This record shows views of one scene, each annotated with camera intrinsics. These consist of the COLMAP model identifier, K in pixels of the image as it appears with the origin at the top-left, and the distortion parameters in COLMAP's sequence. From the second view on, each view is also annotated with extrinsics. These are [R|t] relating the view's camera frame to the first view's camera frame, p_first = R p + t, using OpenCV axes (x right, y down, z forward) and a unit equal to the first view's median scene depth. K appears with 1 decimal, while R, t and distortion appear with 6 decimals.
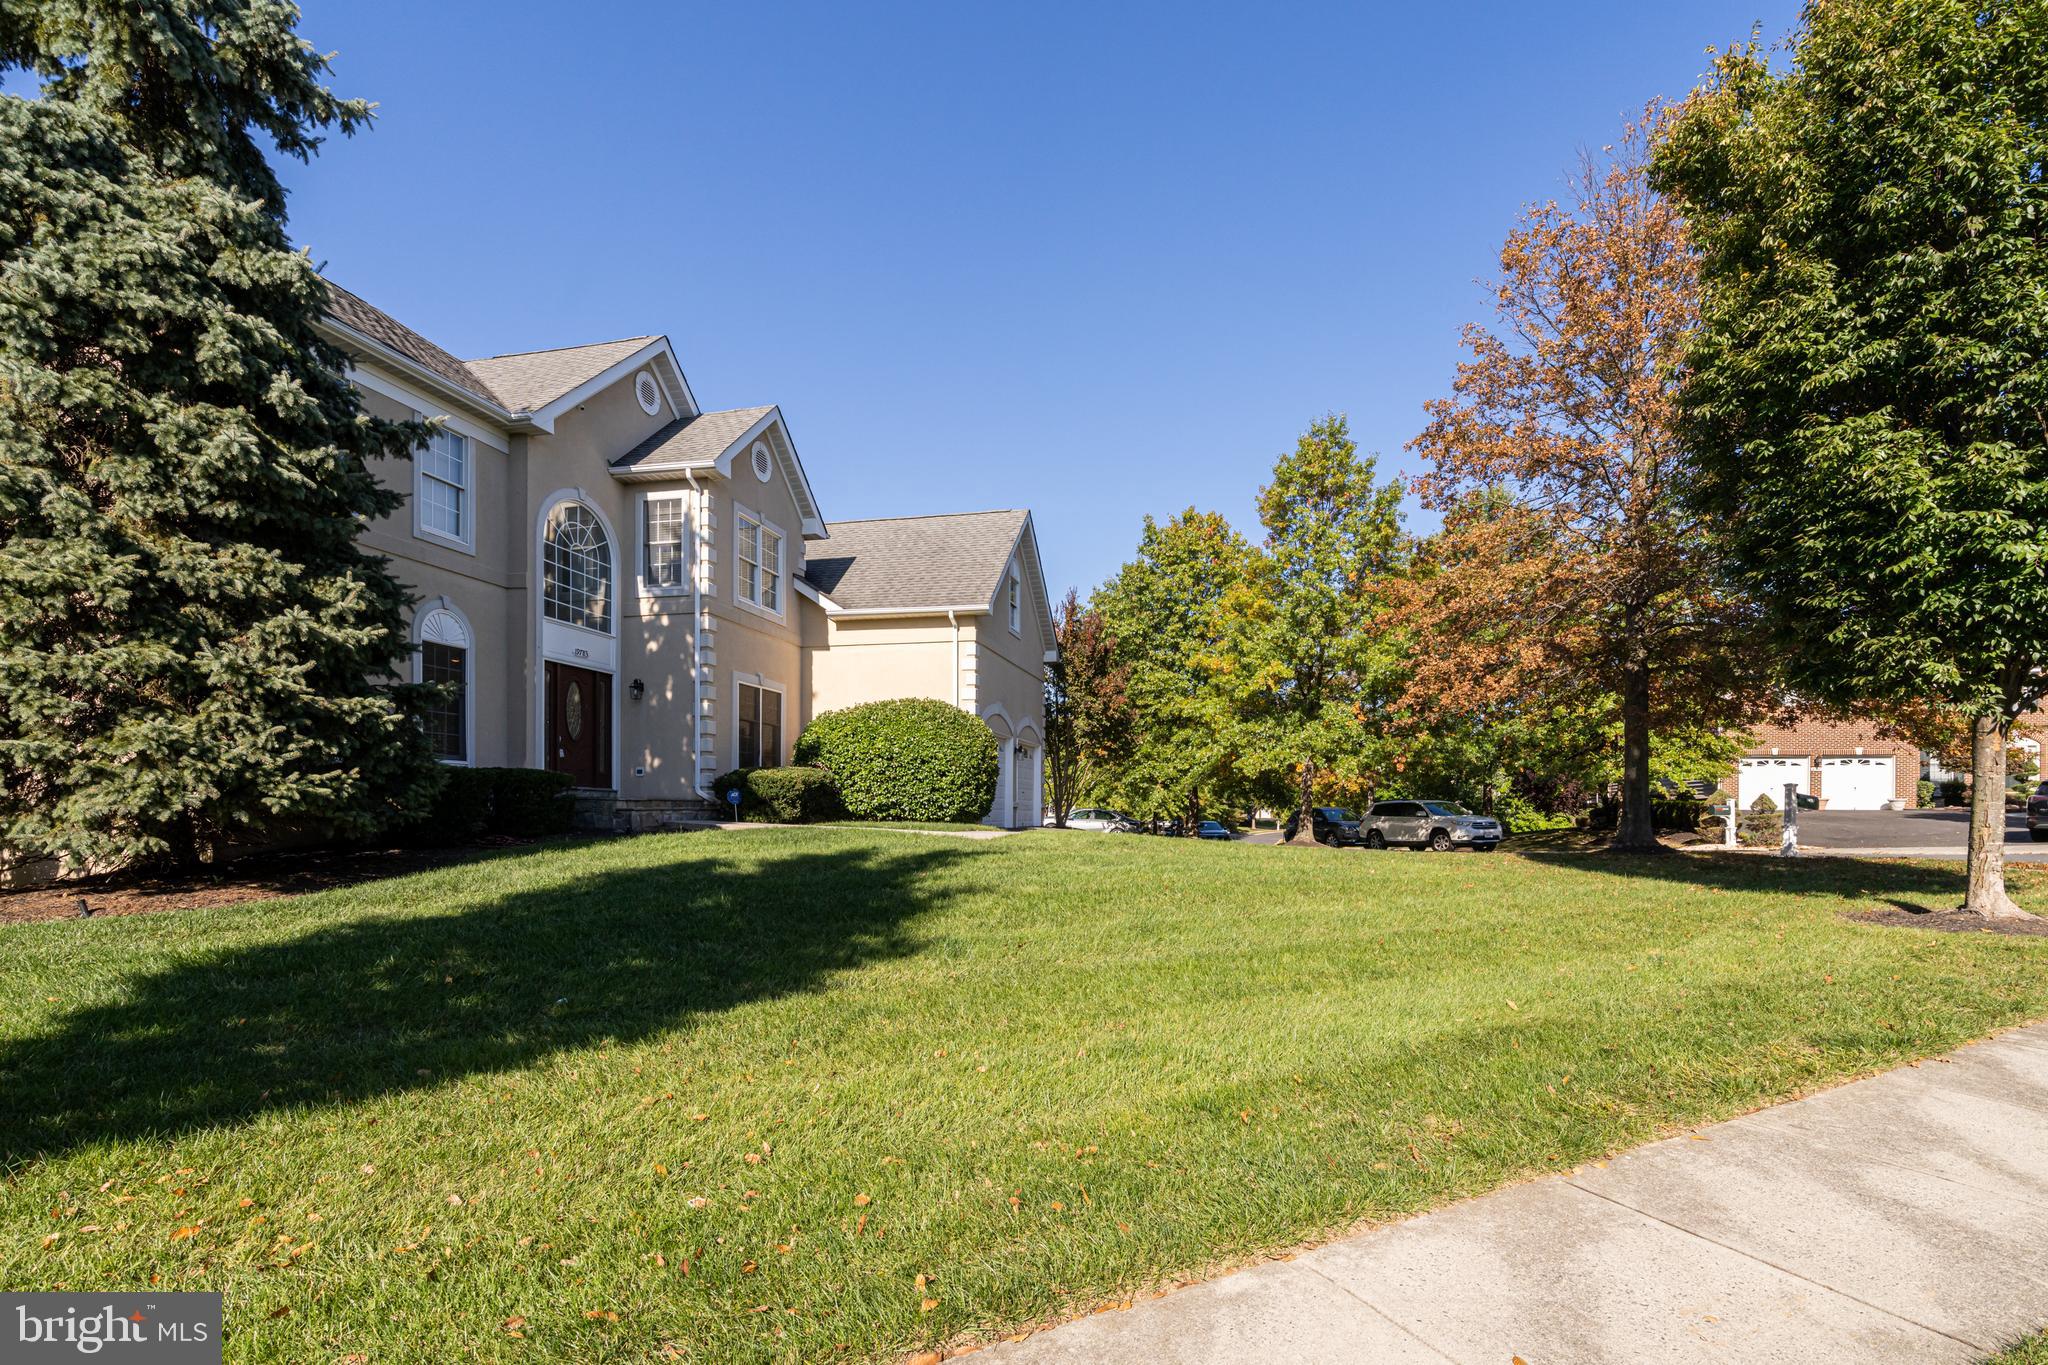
lens RADIAL K [[949.6, 0, 1044.9], [0, 949.6, 819.9], [0, 0, 1]] dist [-0.017047, -0.000479]
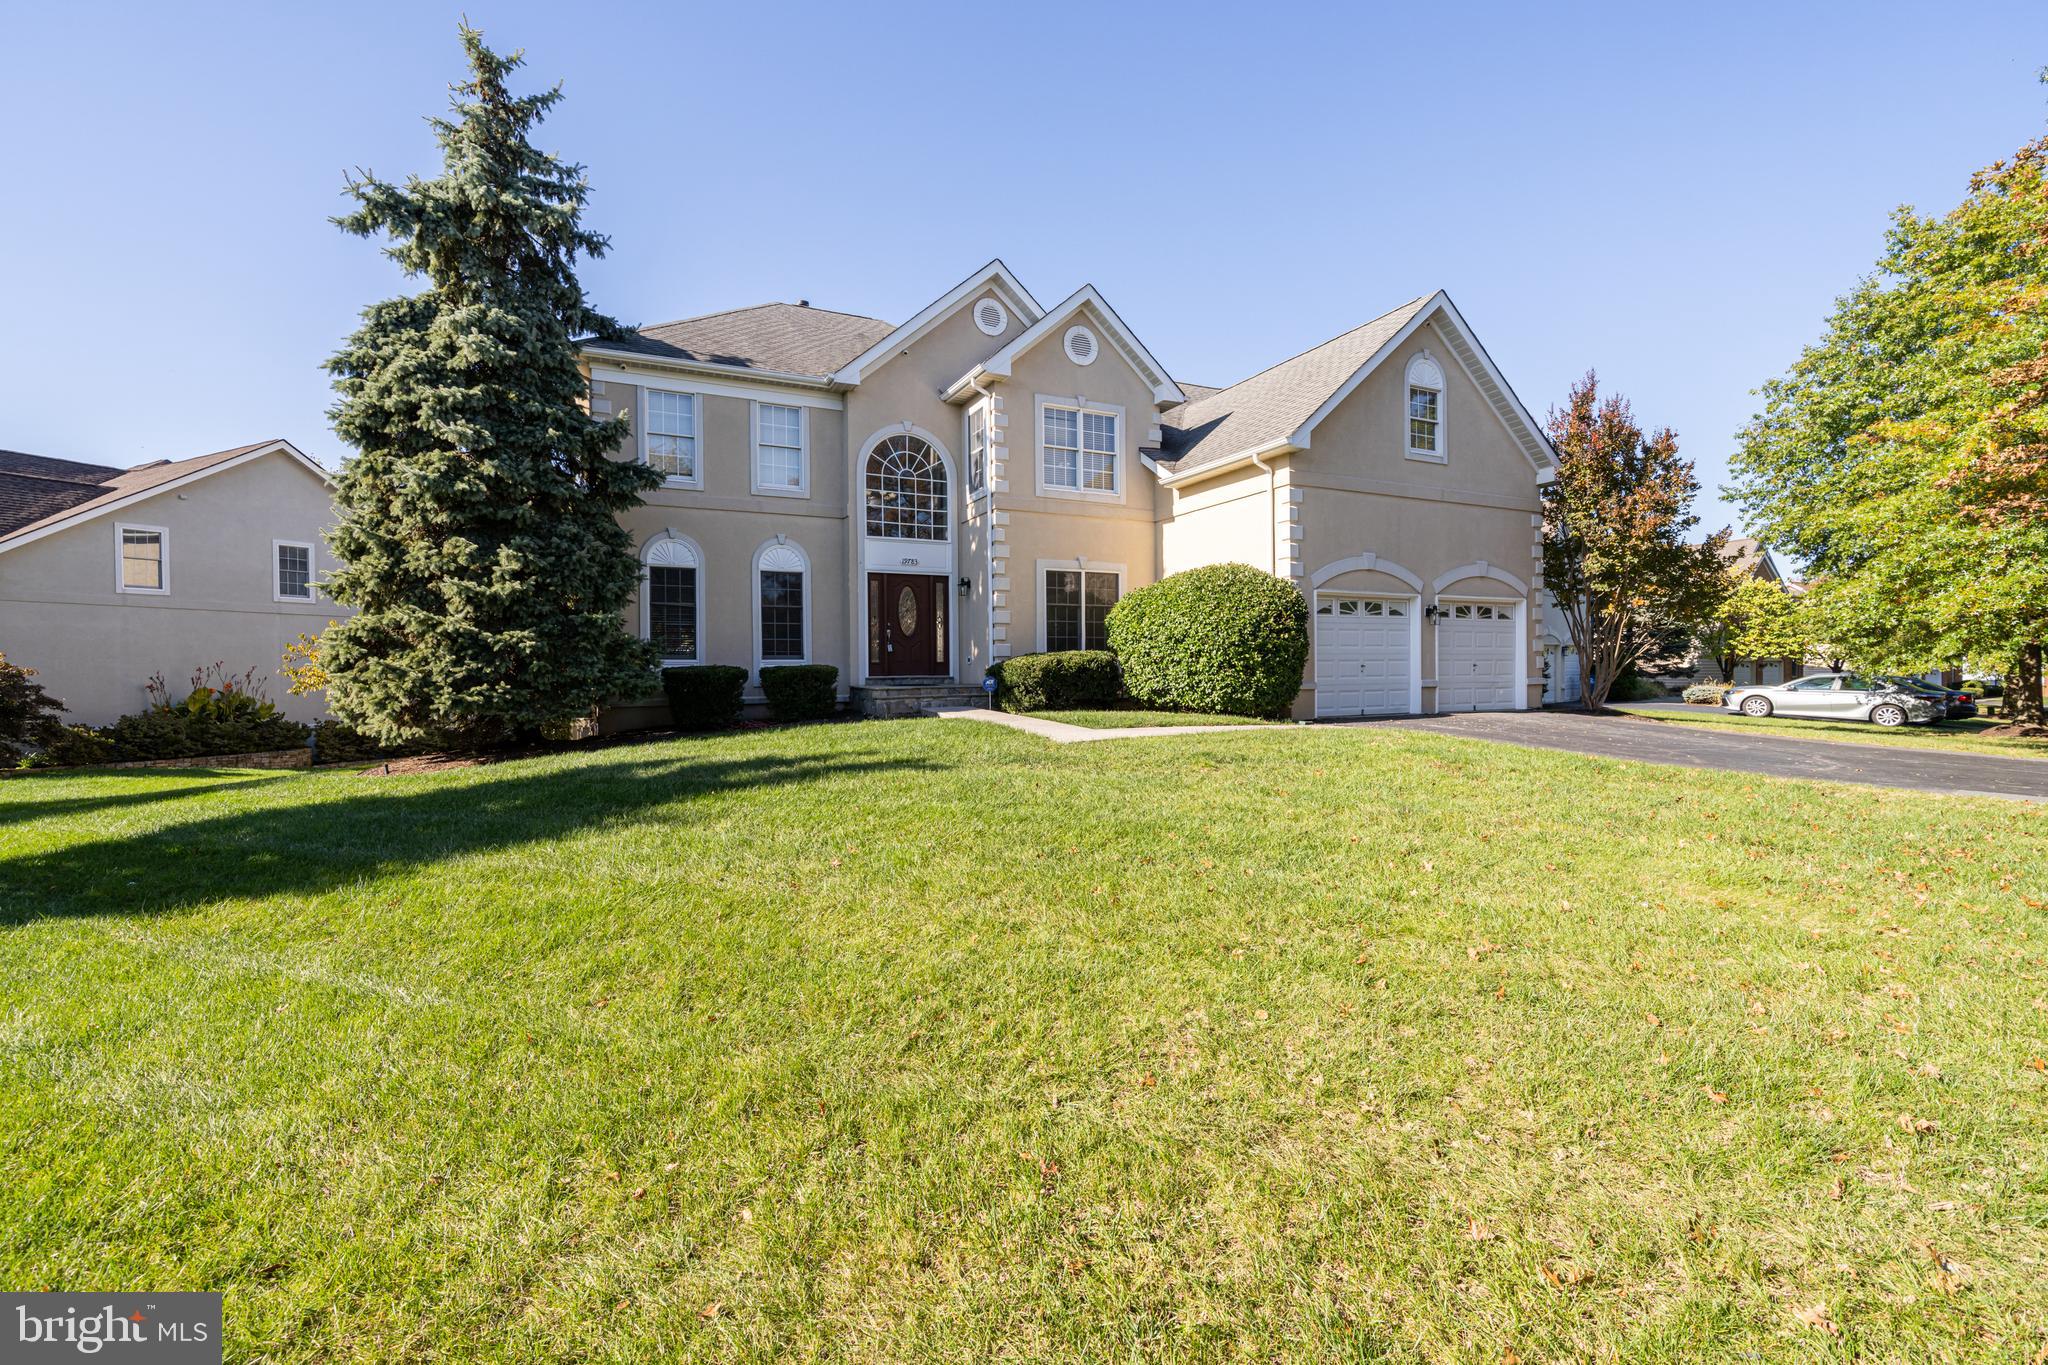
lens RADIAL K [[855.8, 0, 1029.5], [0, 855.8, 681.5], [0, 0, 1]] dist [-0.002426, 0.000402]
pose [[0.621966, 0.000874, -0.783044, 0.411649], [0.004540, 0.999979, 0.004722, -0.029862], [0.783031, -0.006492, 0.621948, 0.427384]]
